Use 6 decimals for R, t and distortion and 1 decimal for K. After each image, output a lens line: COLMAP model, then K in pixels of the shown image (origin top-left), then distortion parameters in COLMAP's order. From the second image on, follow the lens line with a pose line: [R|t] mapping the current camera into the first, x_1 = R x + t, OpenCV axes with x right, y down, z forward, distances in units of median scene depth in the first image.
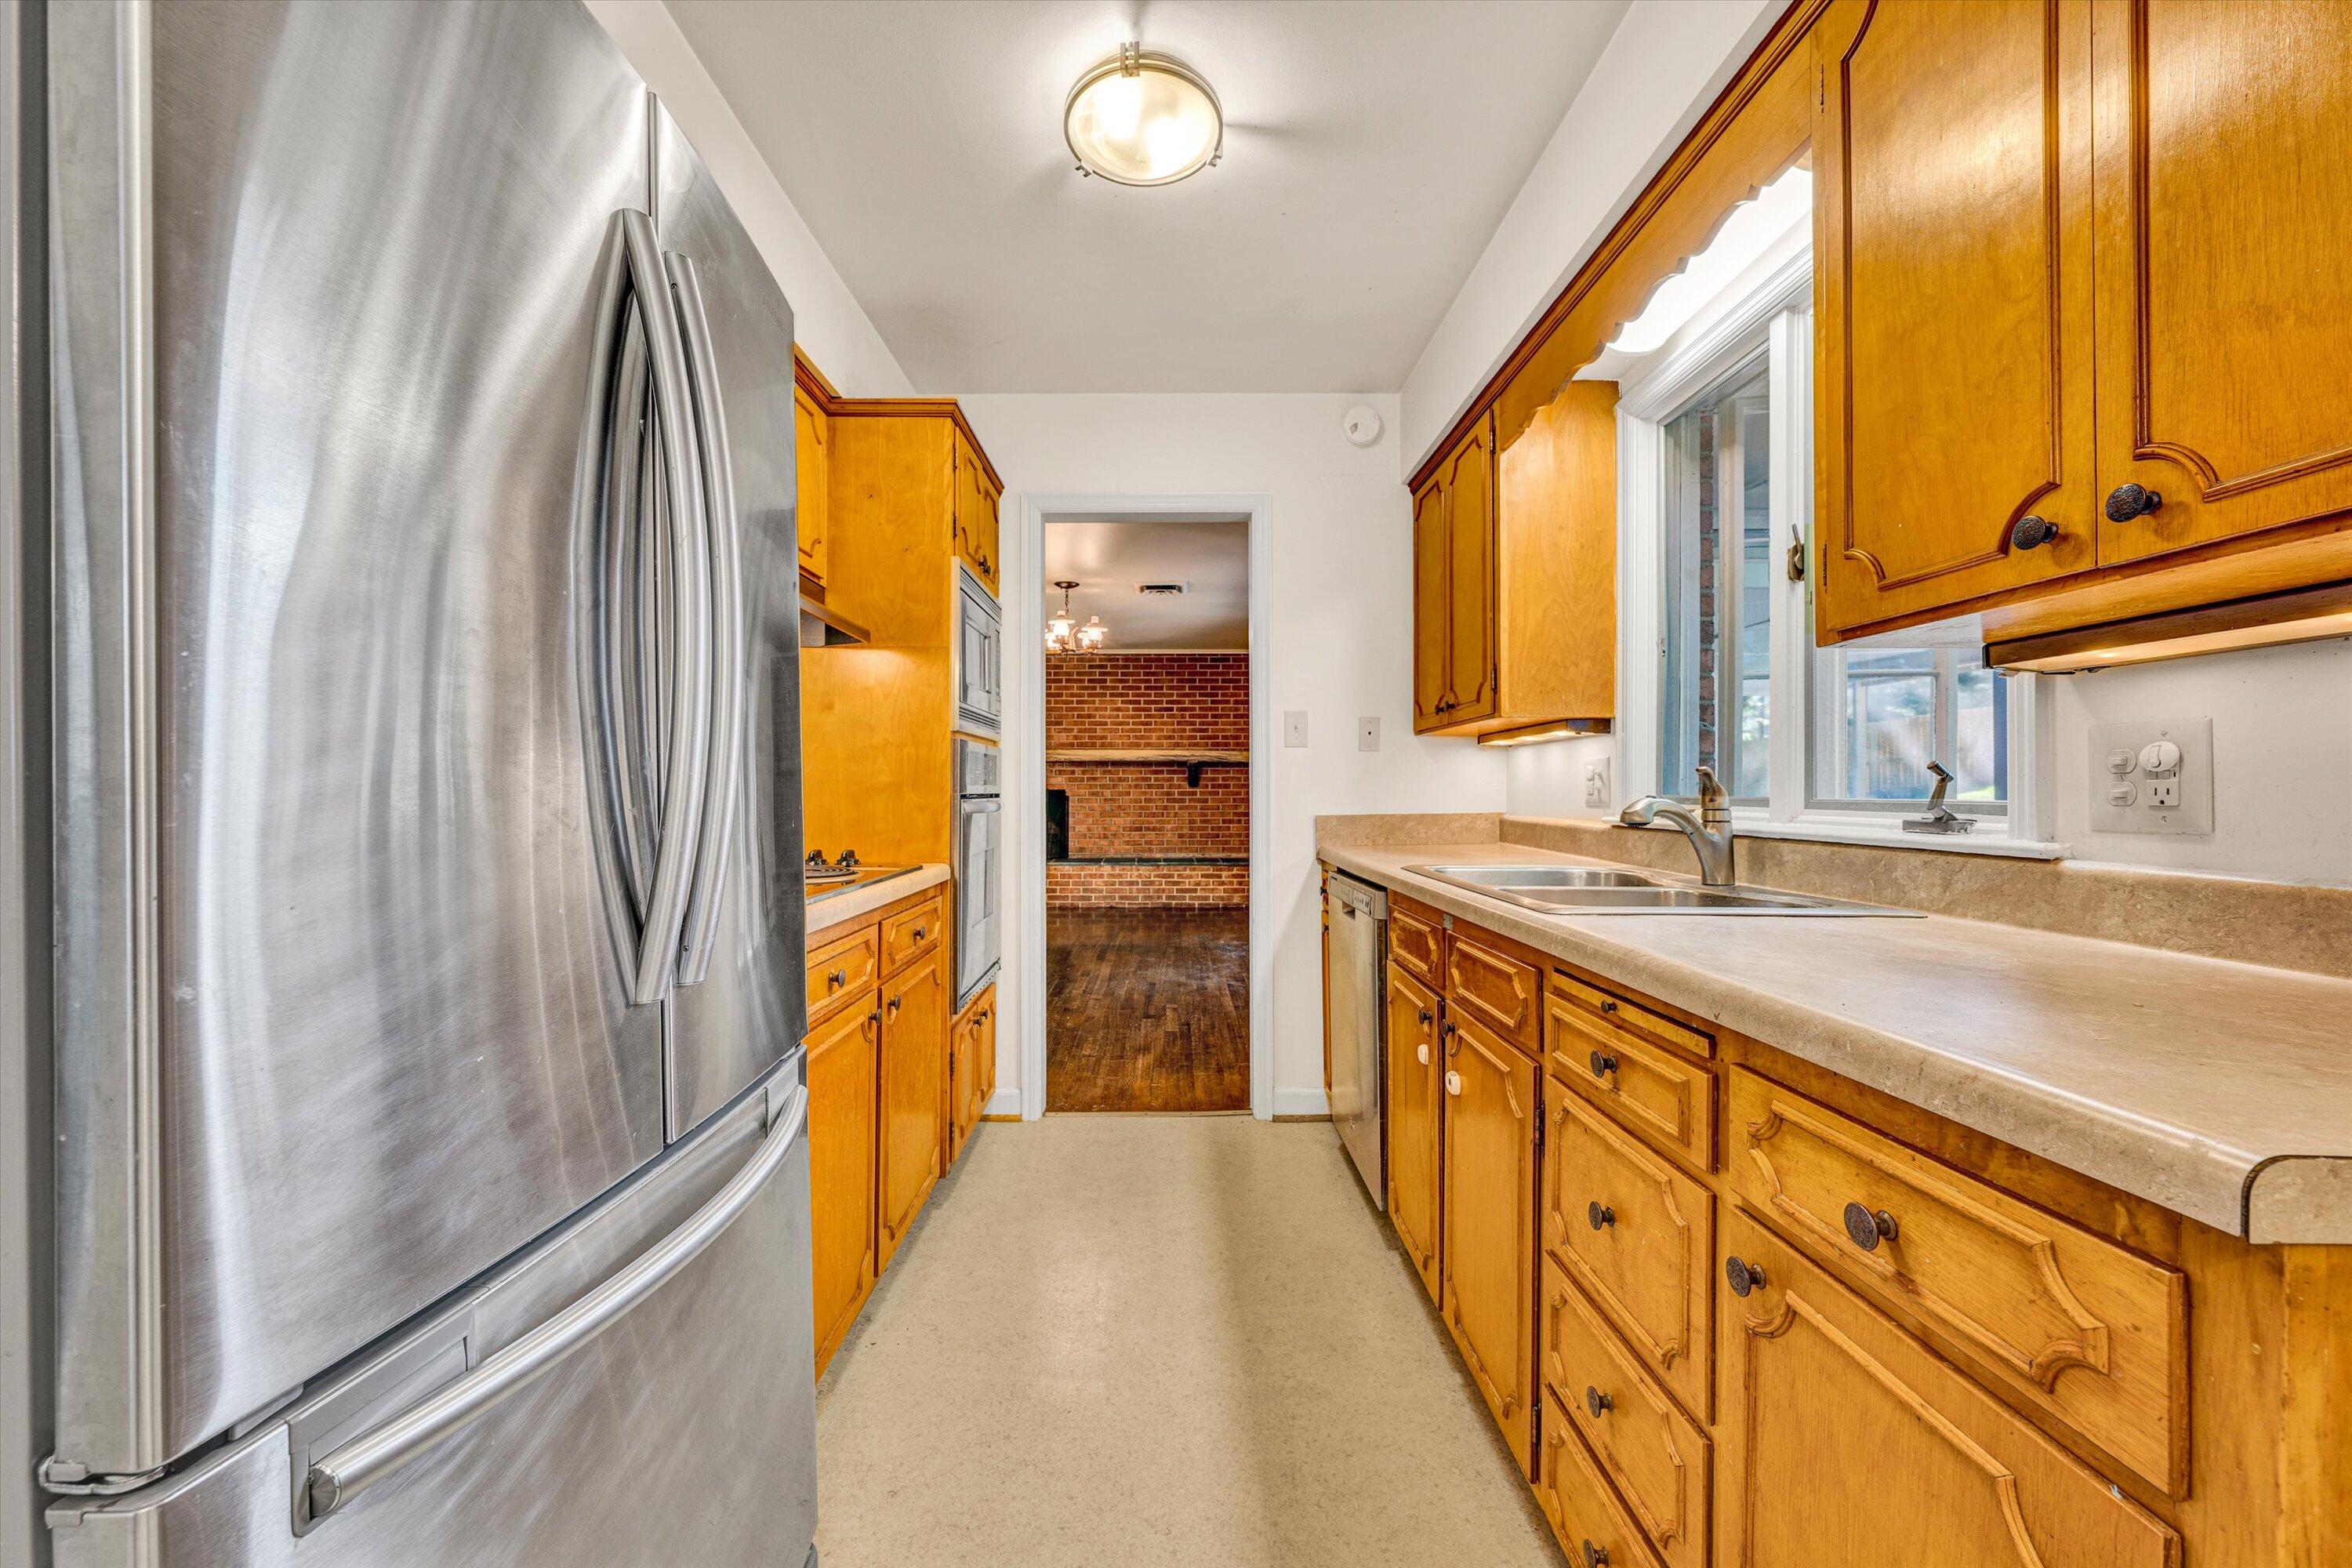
lens RADIAL K [[876.3, 0, 1176.9], [0, 876.3, 794.3], [0, 0, 1]] dist [-0.013159, -0.000132]
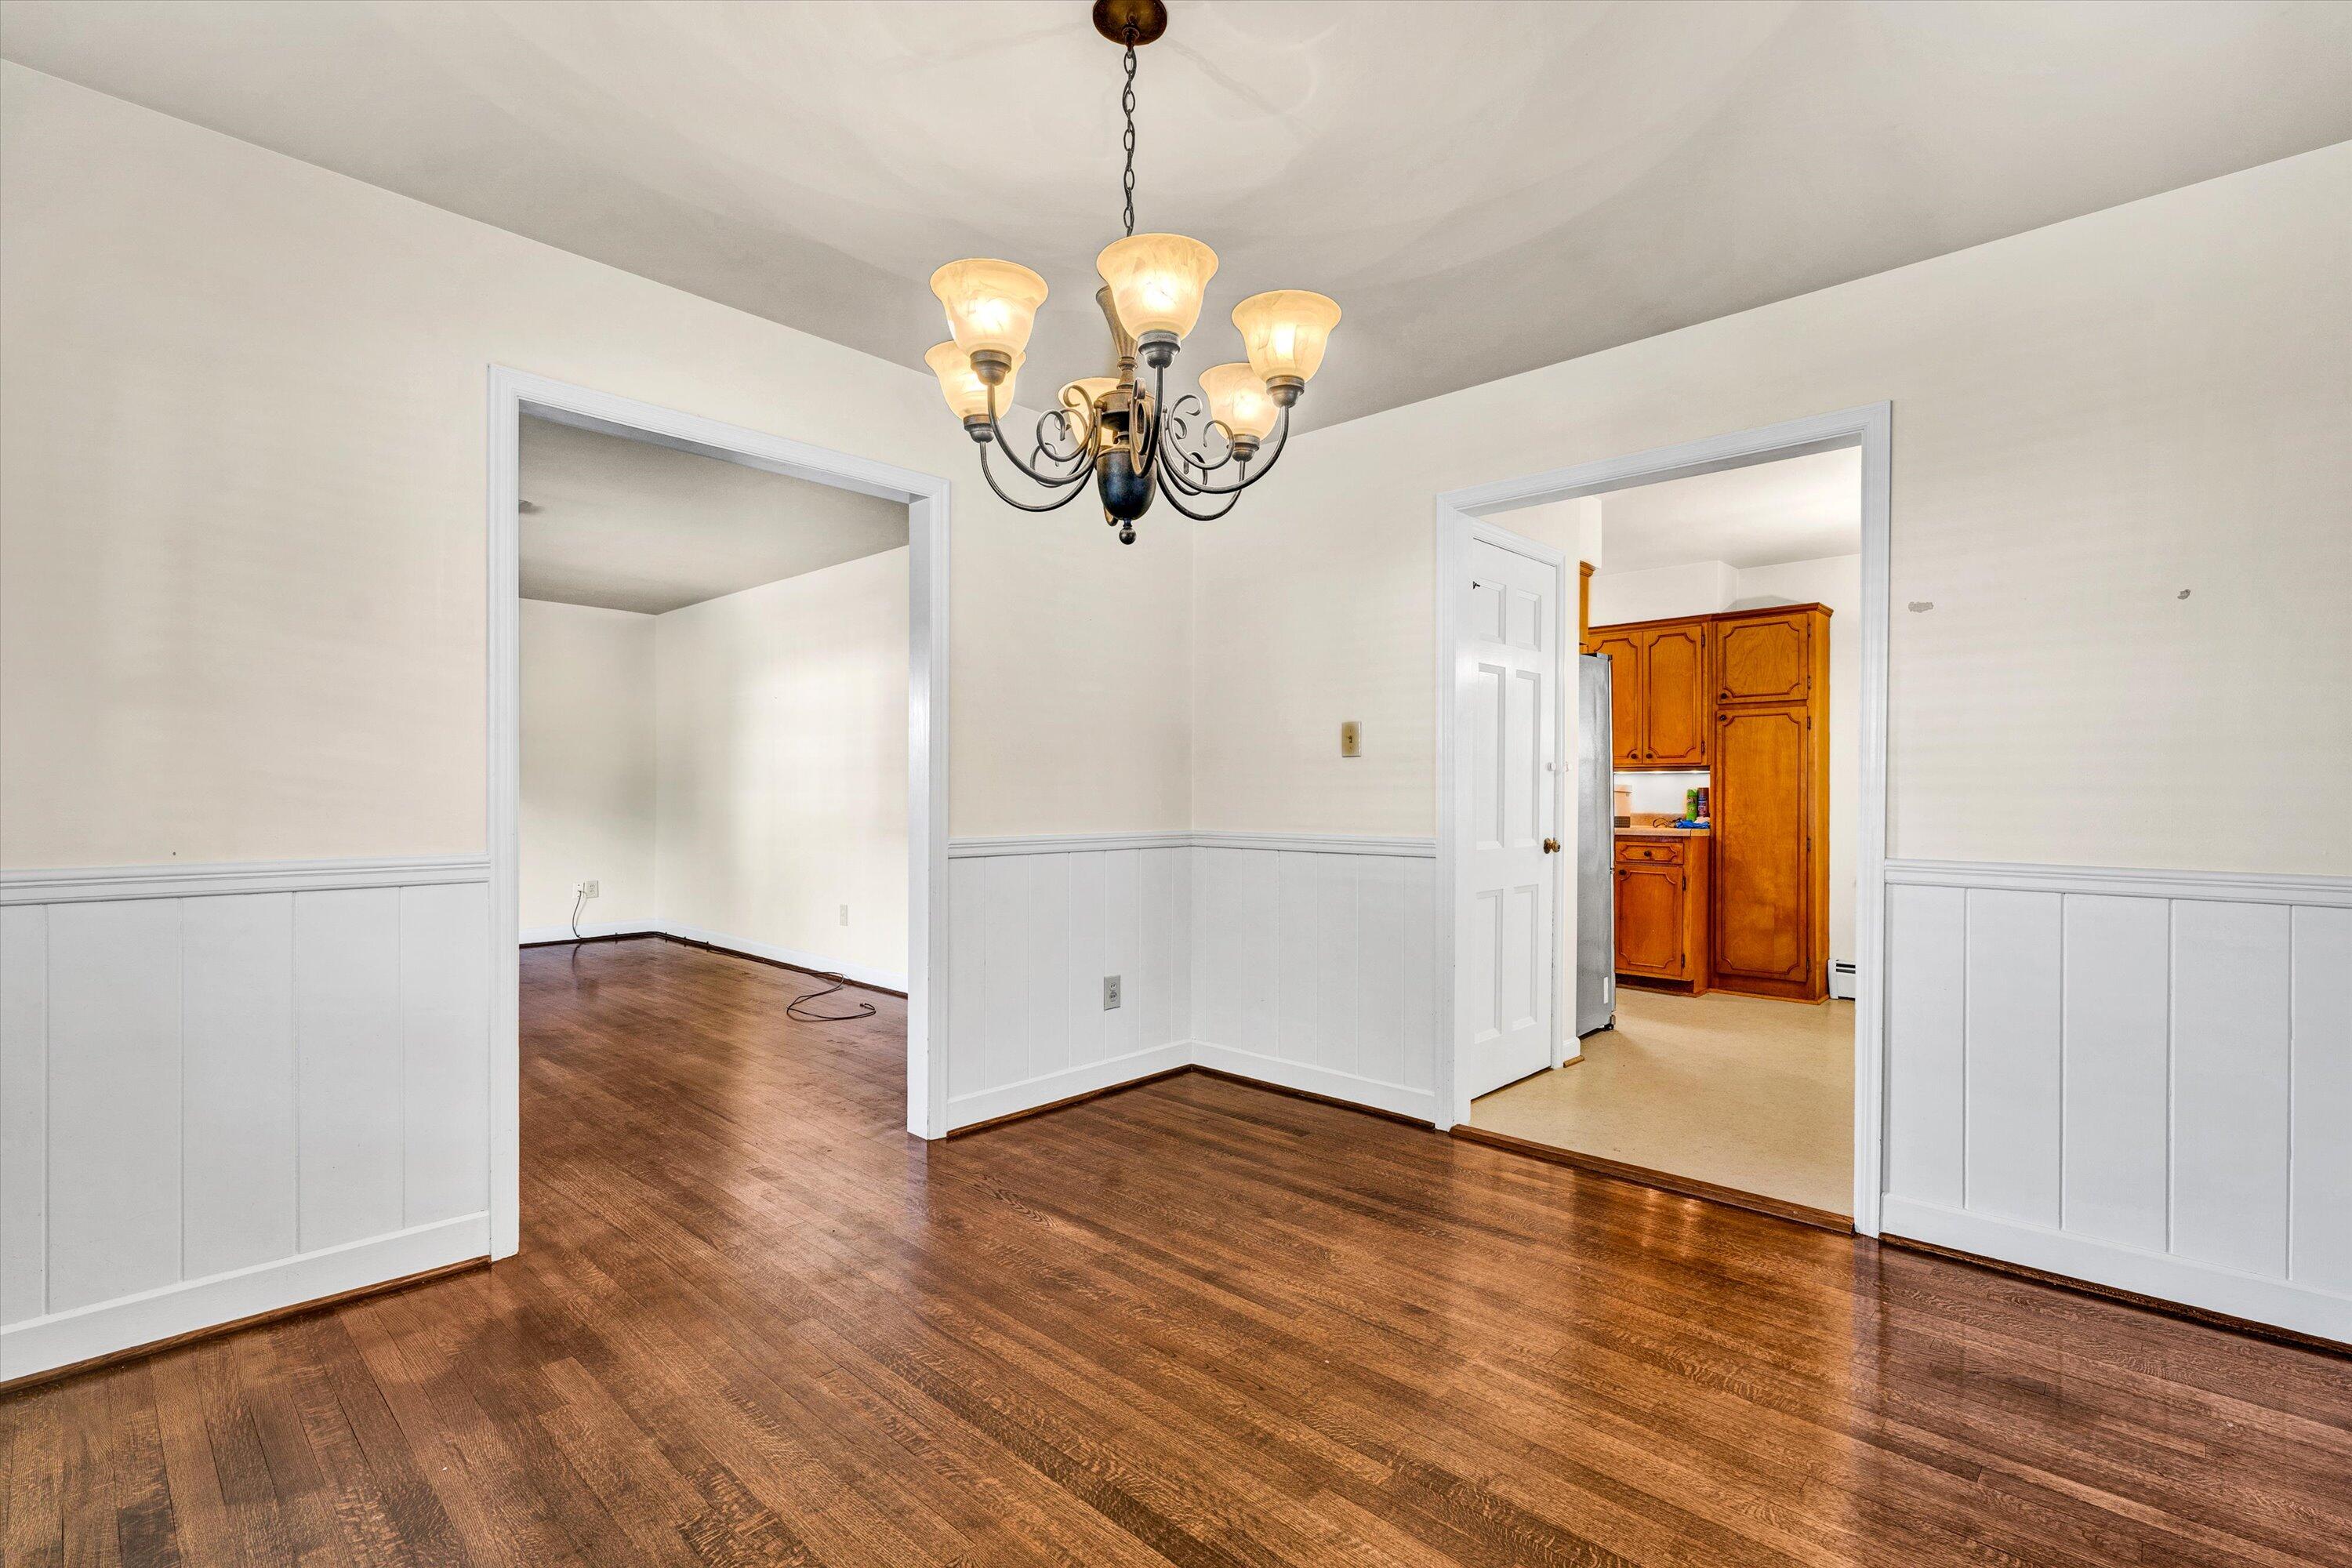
lens RADIAL K [[1042.7, 0, 1185.7], [0, 1042.7, 789.1], [0, 0, 1]] dist [-0.000361, -0.000223]
pose [[0.679446, 0.011407, 0.733637, -5.824039], [-0.010401, 0.999928, -0.005915, 0.018889], [-0.733652, -0.003612, 0.679516, -1.521955]]
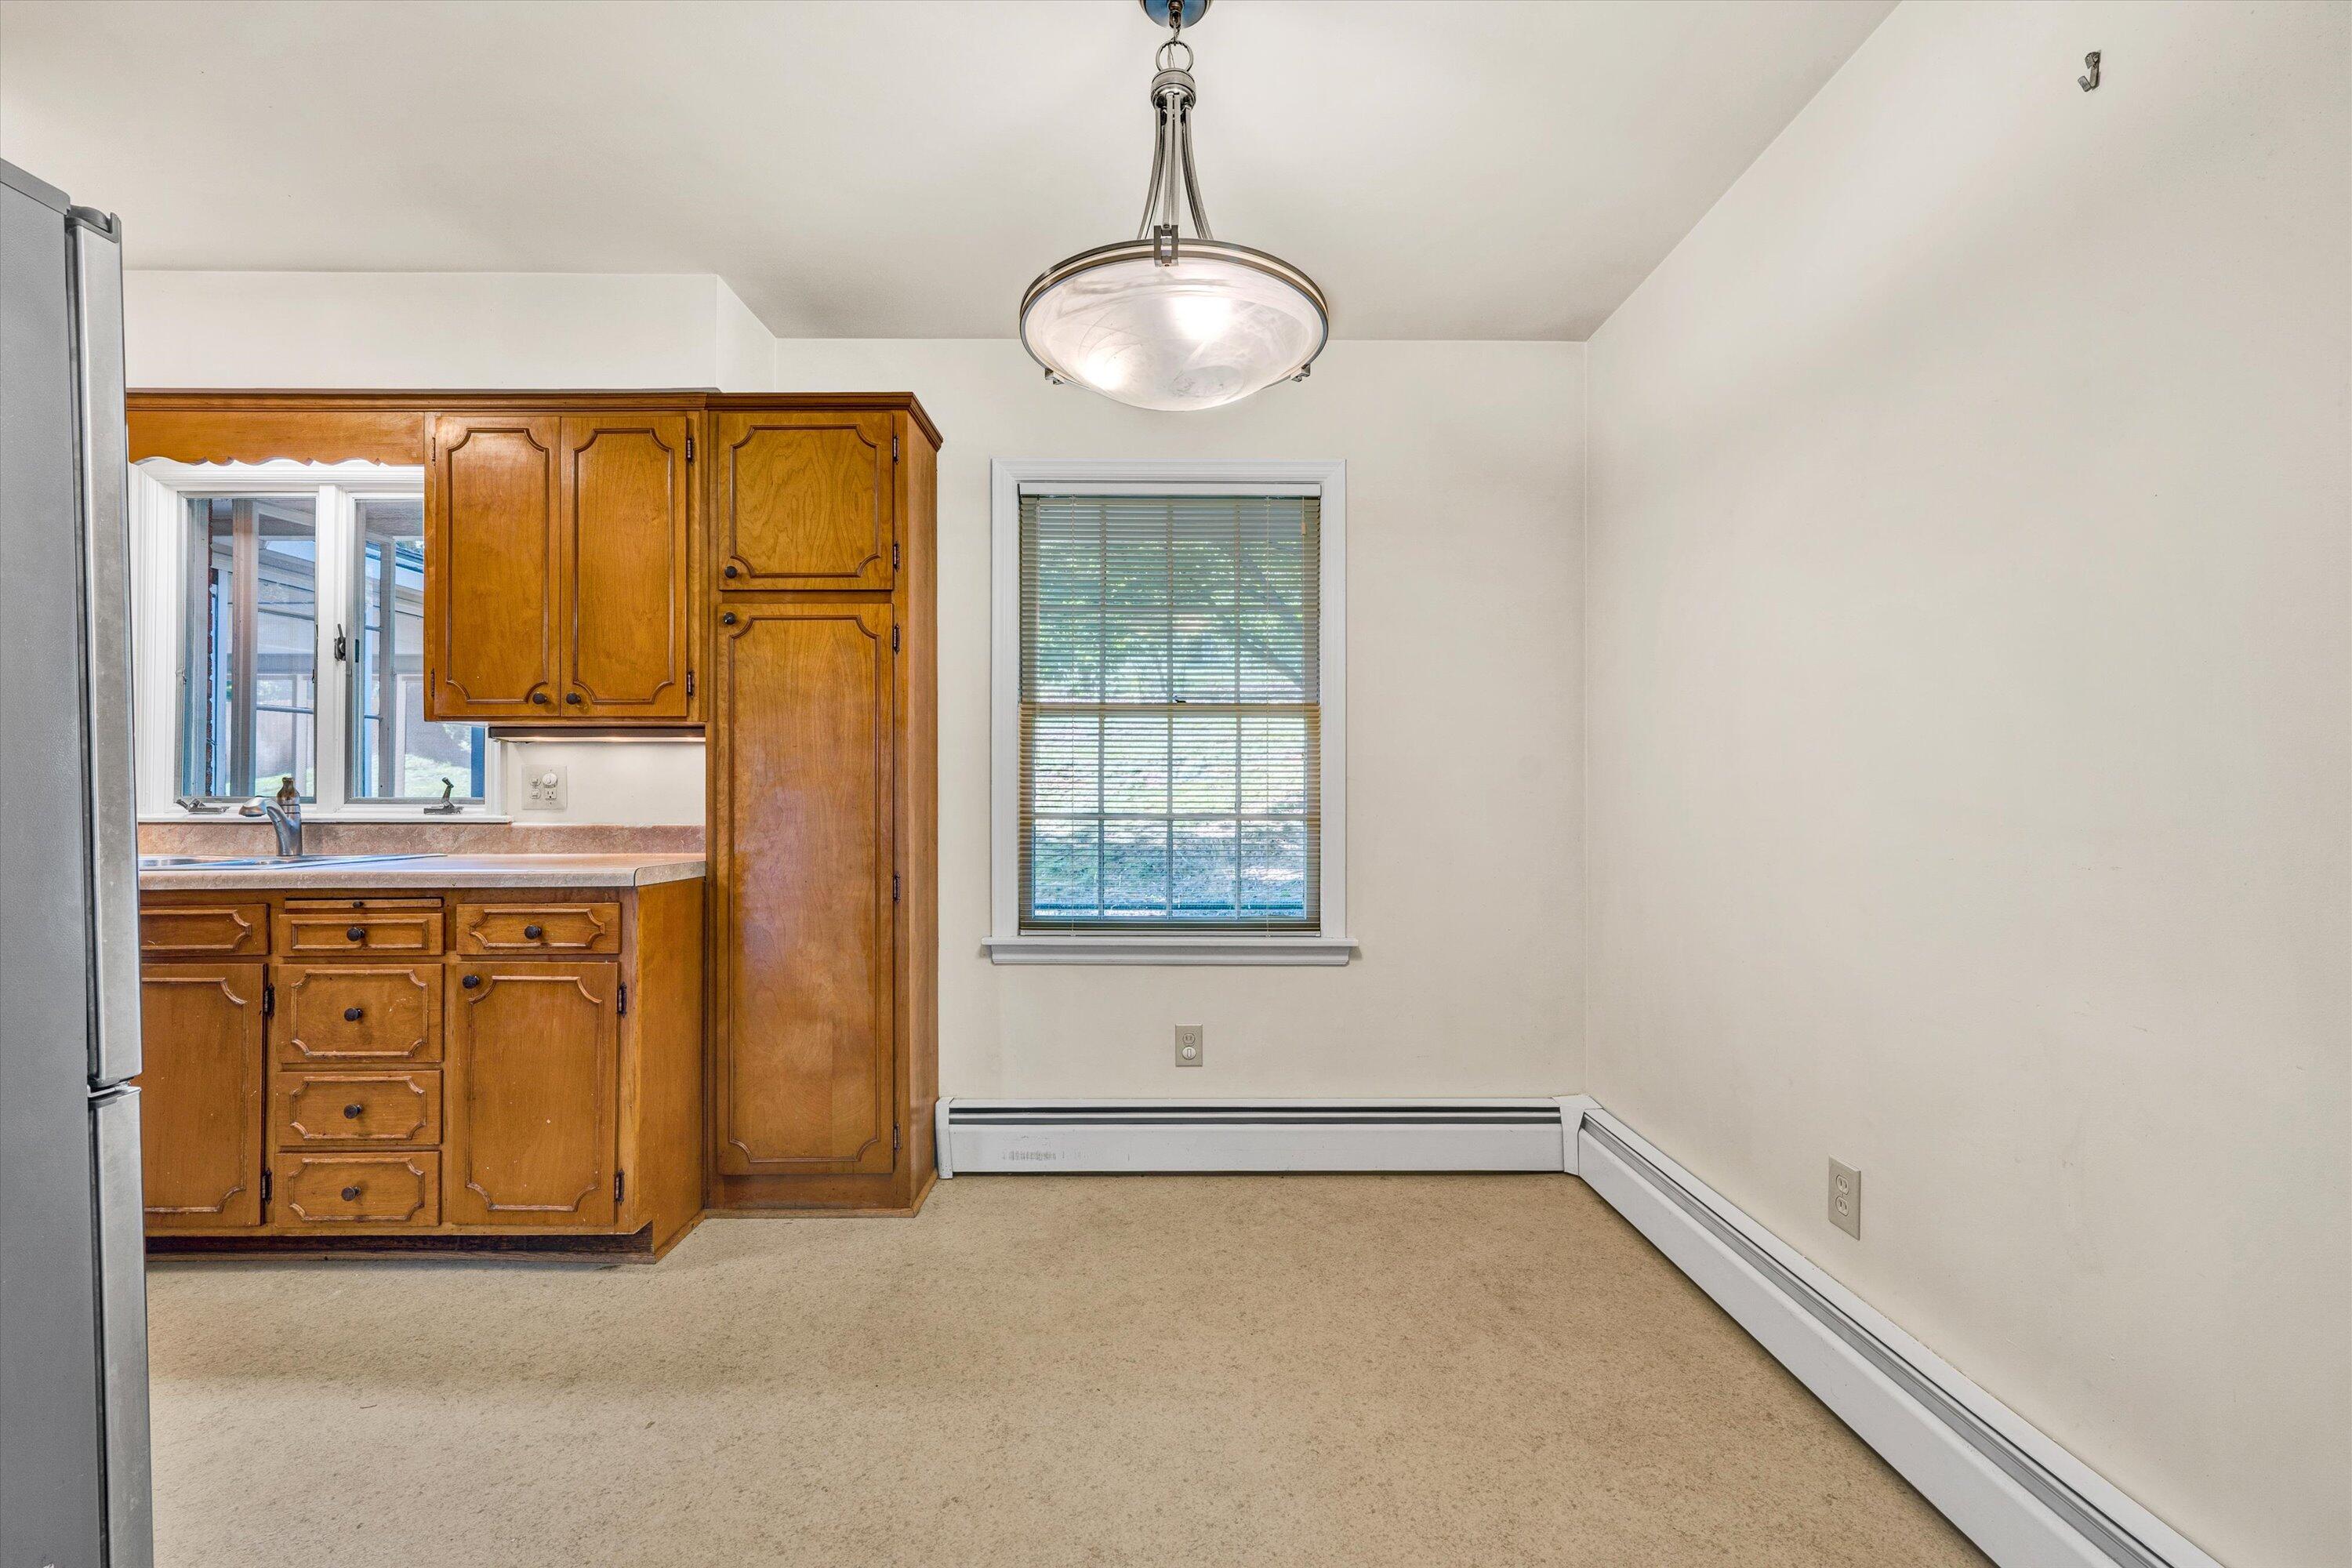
lens RADIAL K [[1042.7, 0, 1185.7], [0, 1042.7, 789.1], [0, 0, 1]] dist [-0.000361, -0.000223]
pose [[-0.002477, 0.010320, 0.999944, -1.983087], [0.001173, 0.999946, -0.010317, 0.019510], [-0.999996, 0.001147, -0.002489, -0.894503]]
